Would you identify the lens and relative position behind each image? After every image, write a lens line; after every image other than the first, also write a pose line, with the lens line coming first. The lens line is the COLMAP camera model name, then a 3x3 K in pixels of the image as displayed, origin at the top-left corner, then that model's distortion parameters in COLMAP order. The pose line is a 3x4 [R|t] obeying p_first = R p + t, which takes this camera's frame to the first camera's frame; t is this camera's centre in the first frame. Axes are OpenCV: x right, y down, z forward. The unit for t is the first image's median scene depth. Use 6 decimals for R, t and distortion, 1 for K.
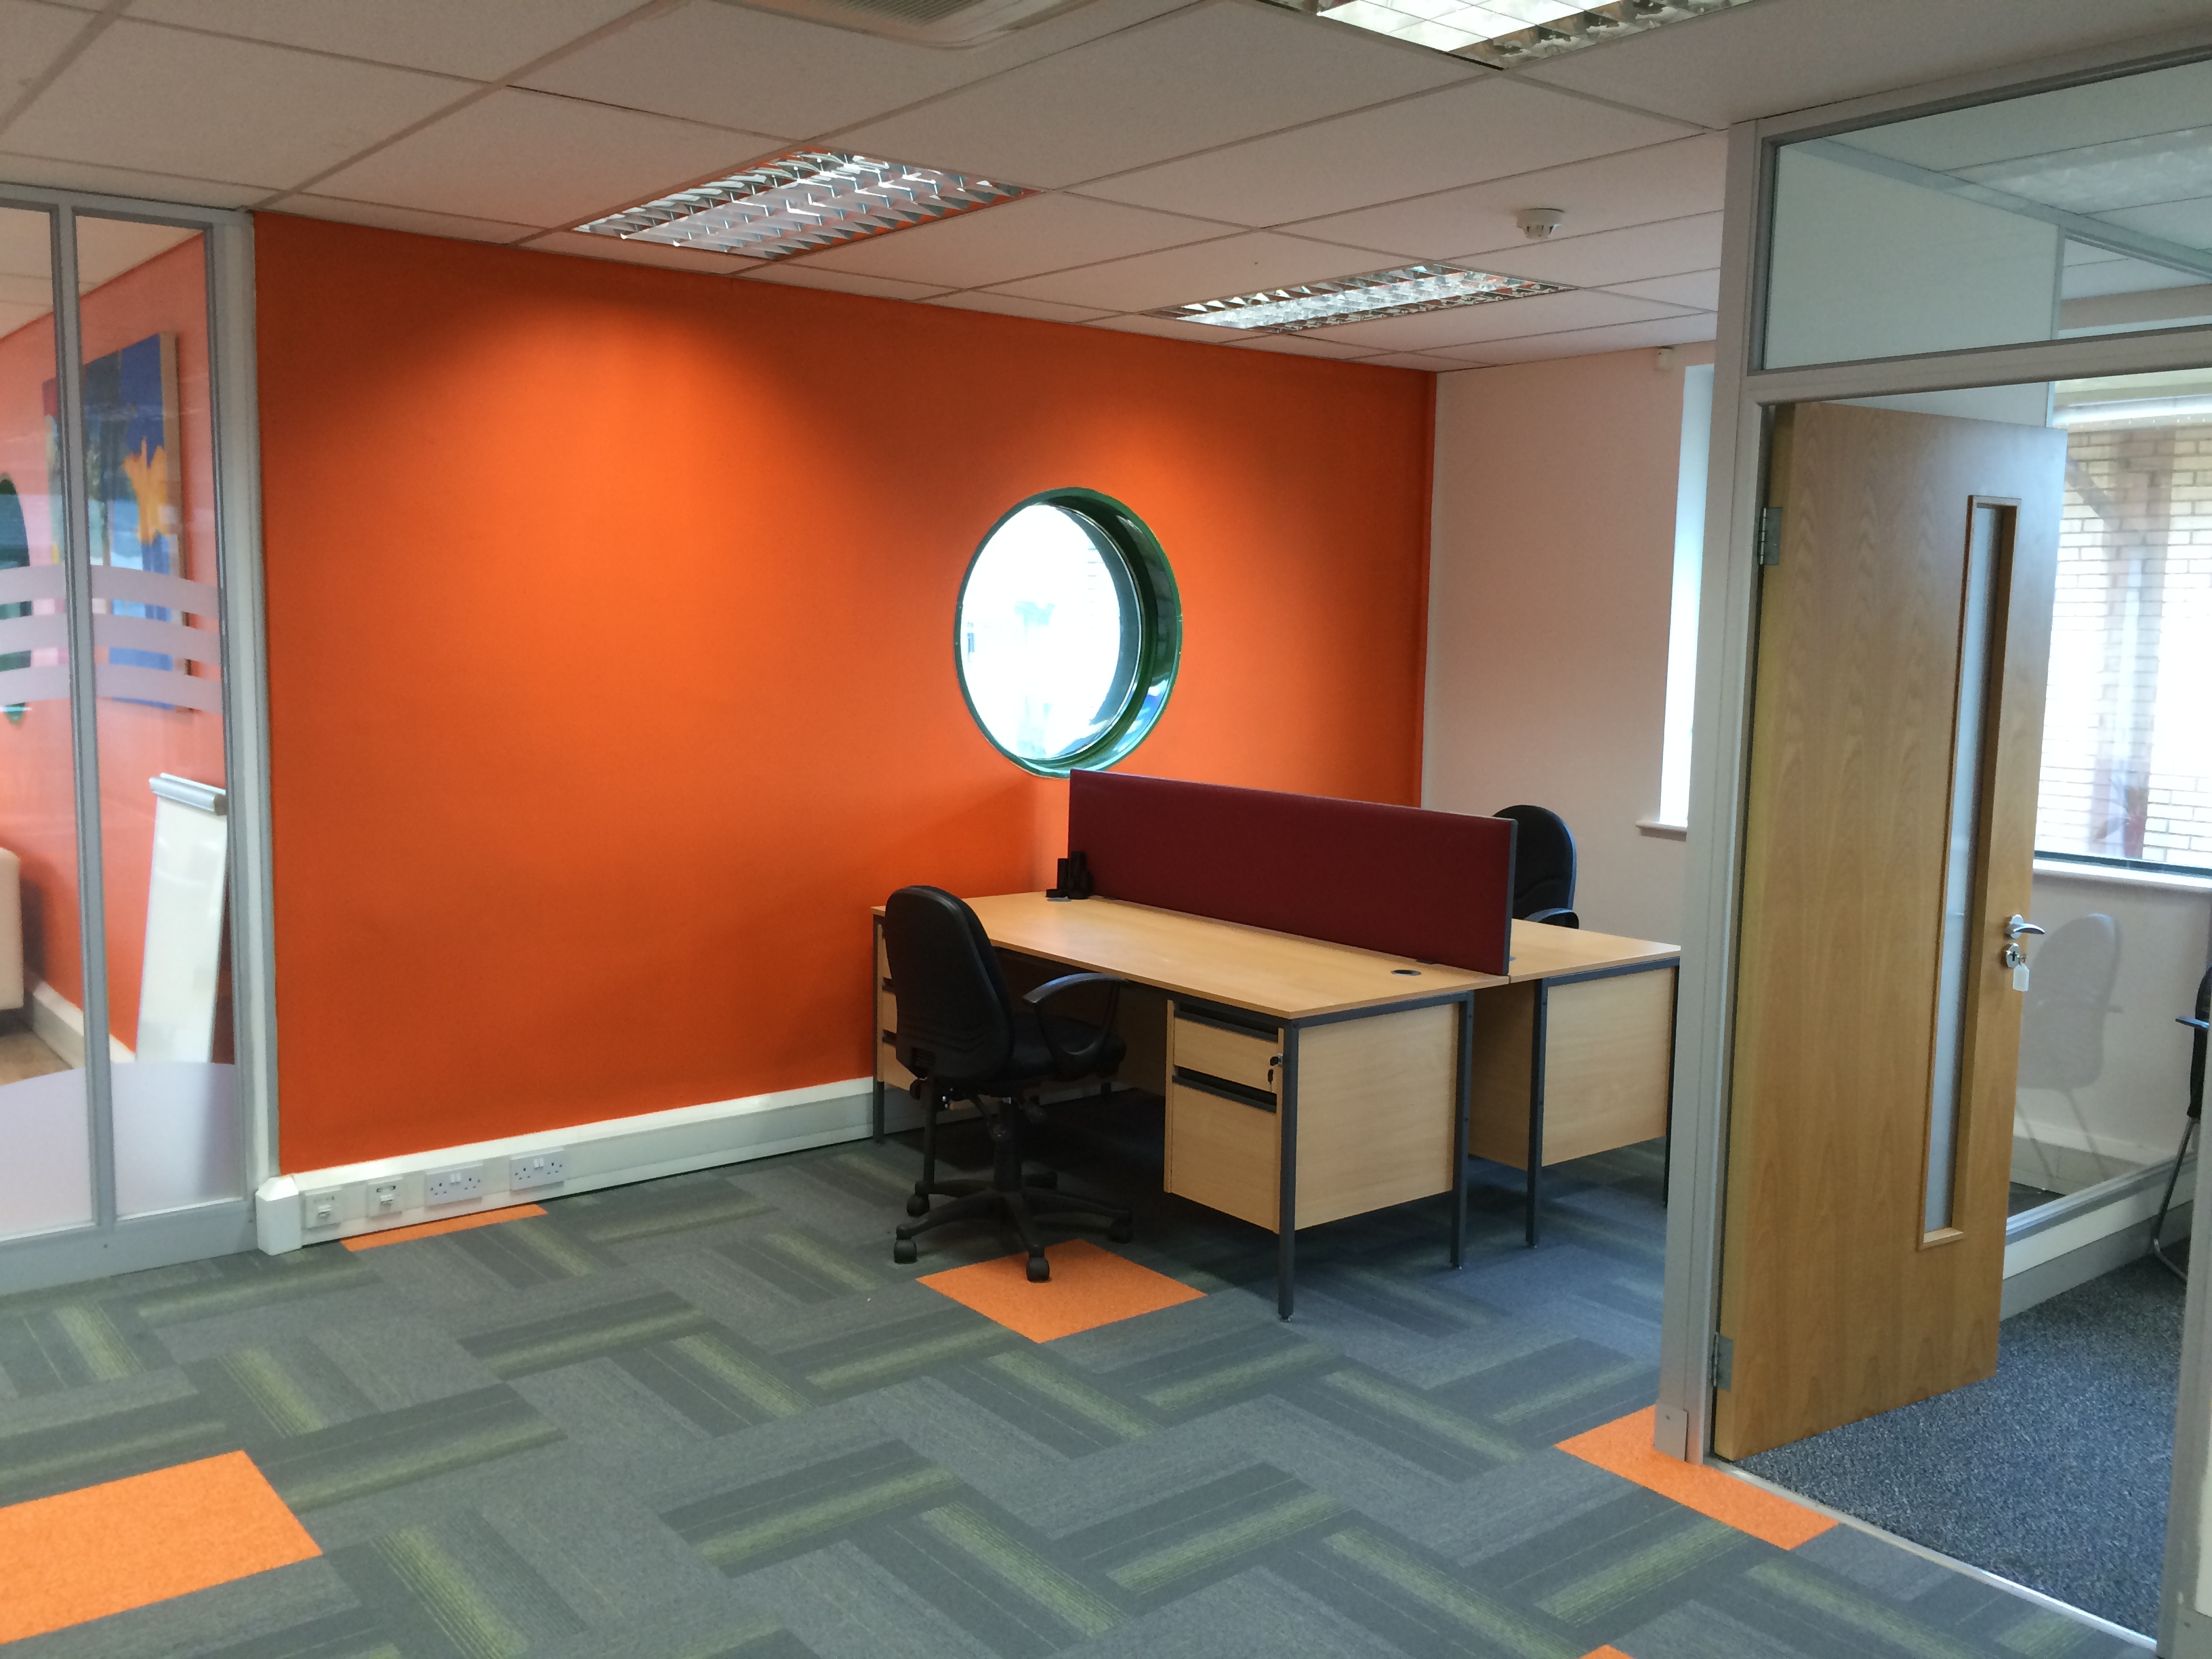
lens RADIAL K [[1870.9, 0, 1100.5], [0, 1870.9, 828.3], [0, 0, 1]] dist [0.008904, -0.084533]
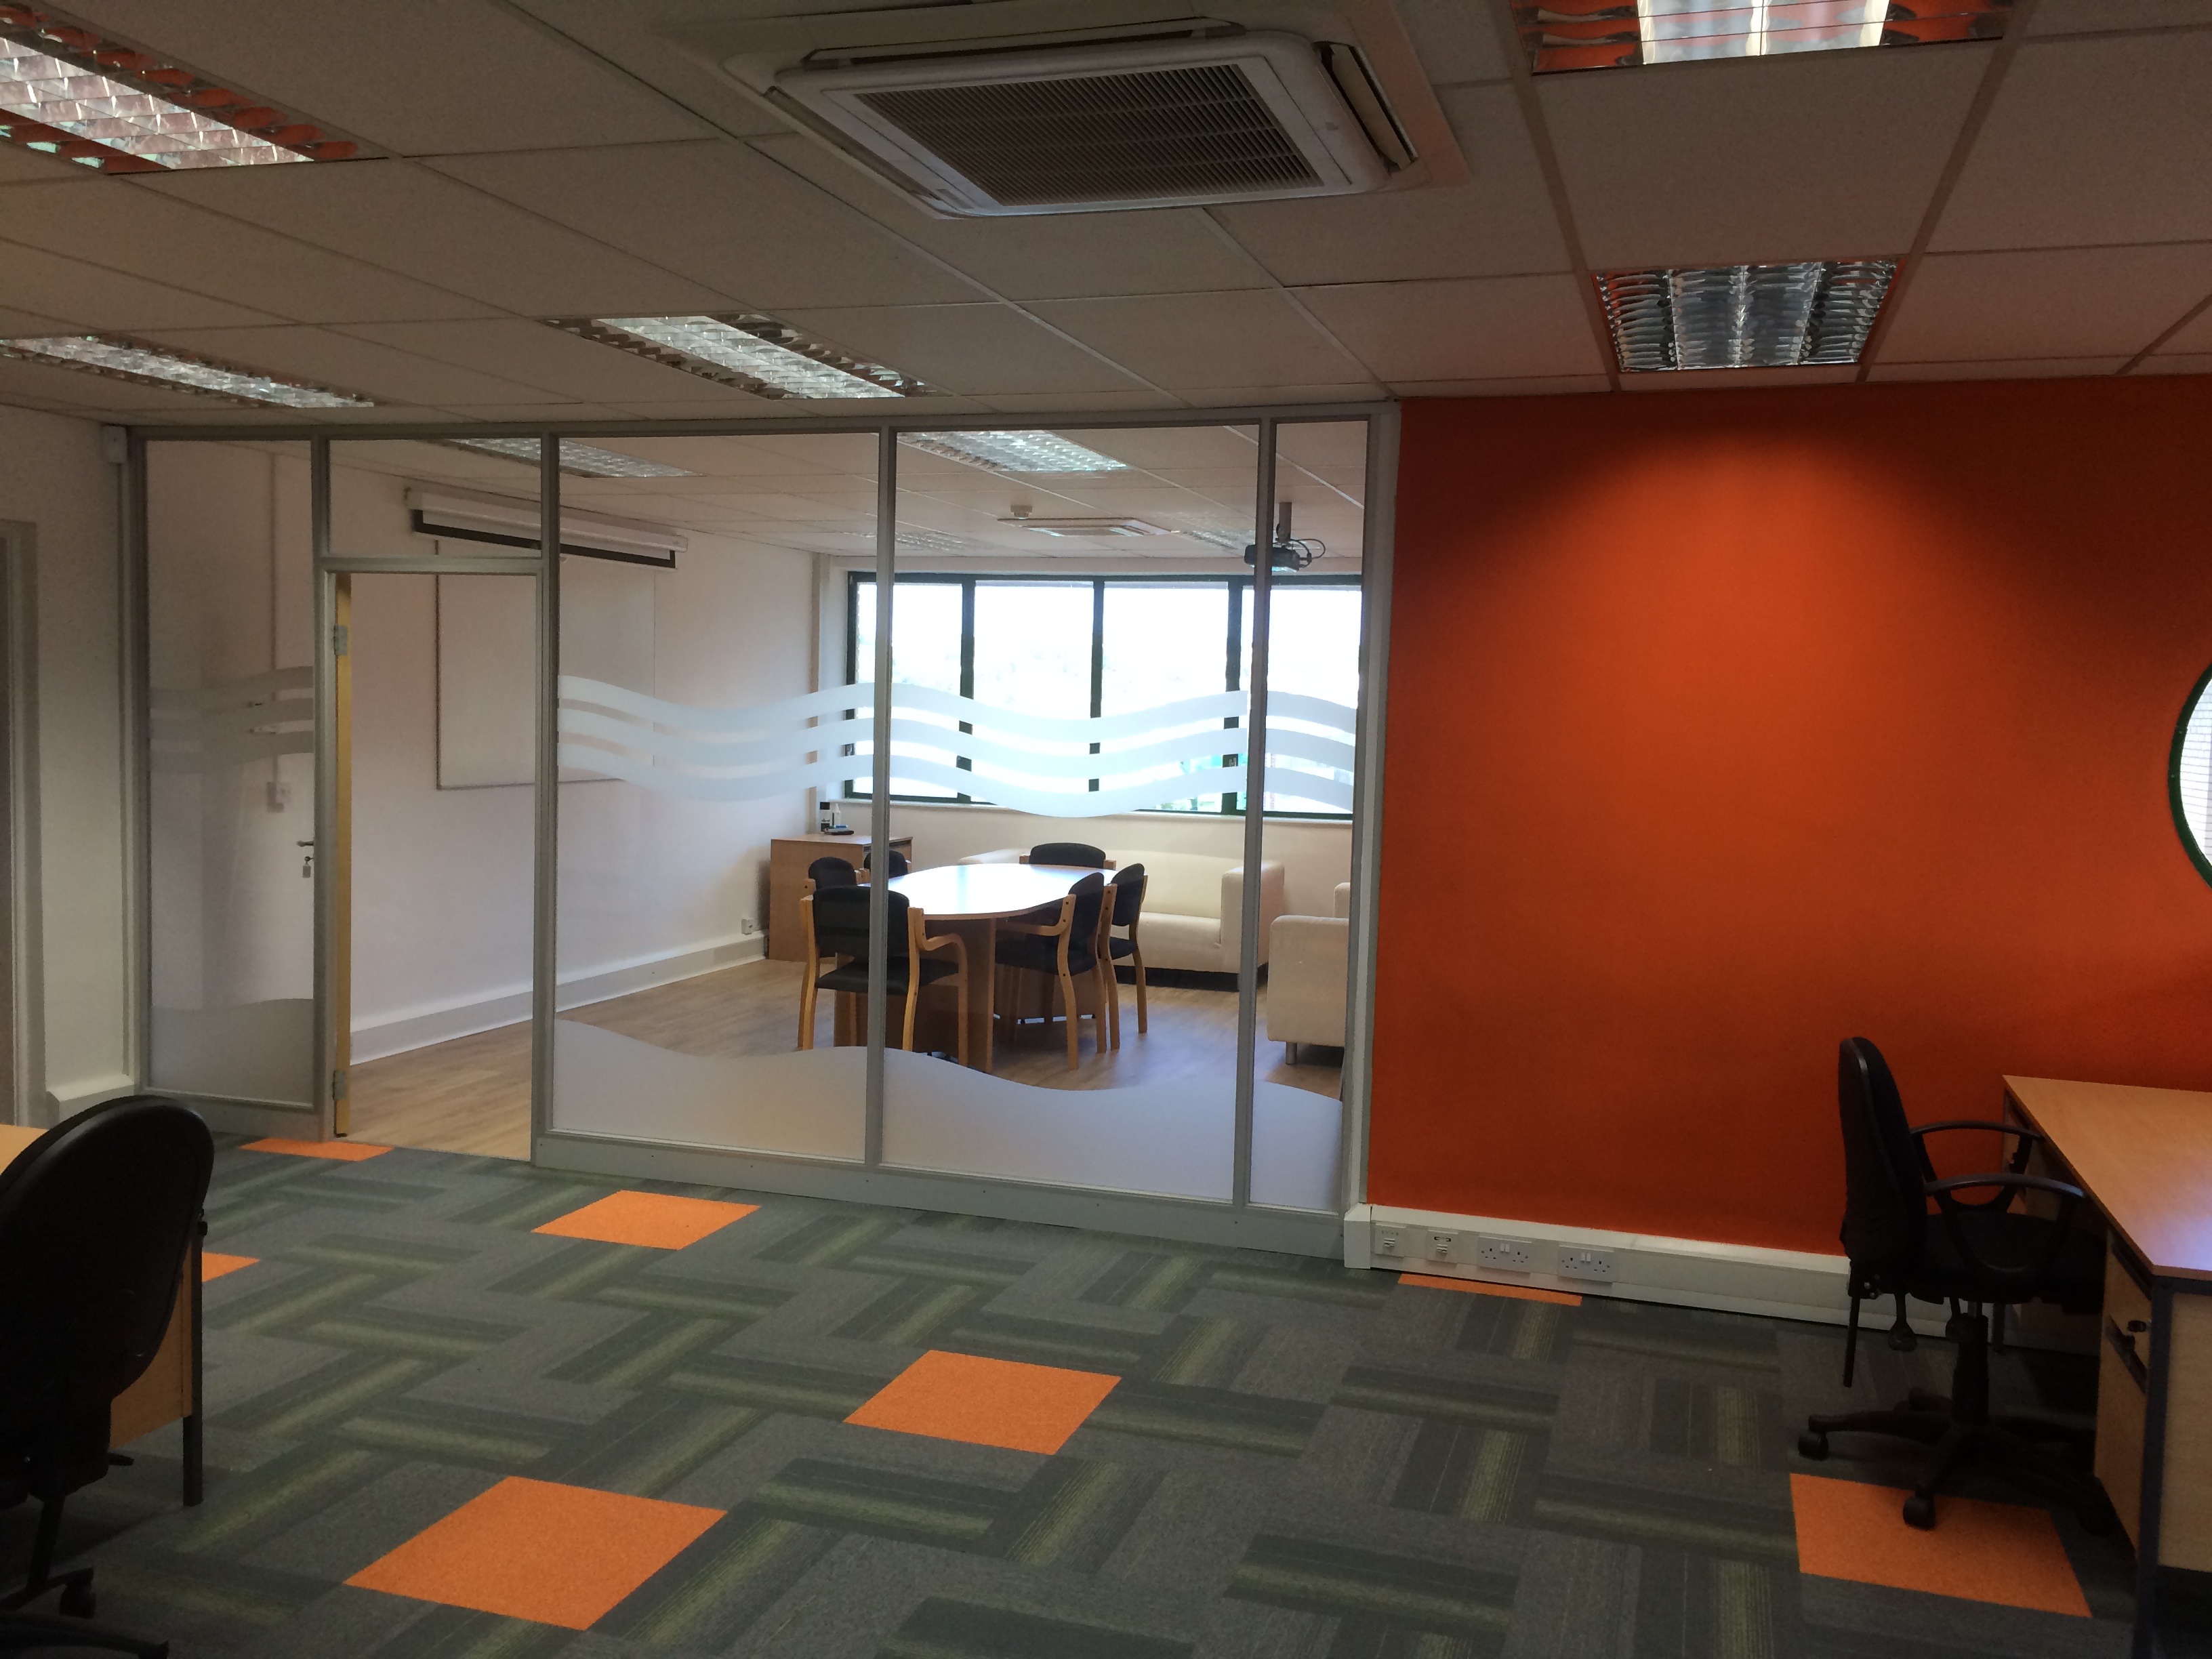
lens RADIAL K [[1870.9, 0, 1100.5], [0, 1870.9, 828.3], [0, 0, 1]] dist [0.008904, -0.084533]
pose [[0.541455, 0.063805, -0.838305, 0.464283], [-0.120351, 0.992729, -0.002176, -0.026988], [0.832071, 0.102069, 0.545197, 0.202494]]
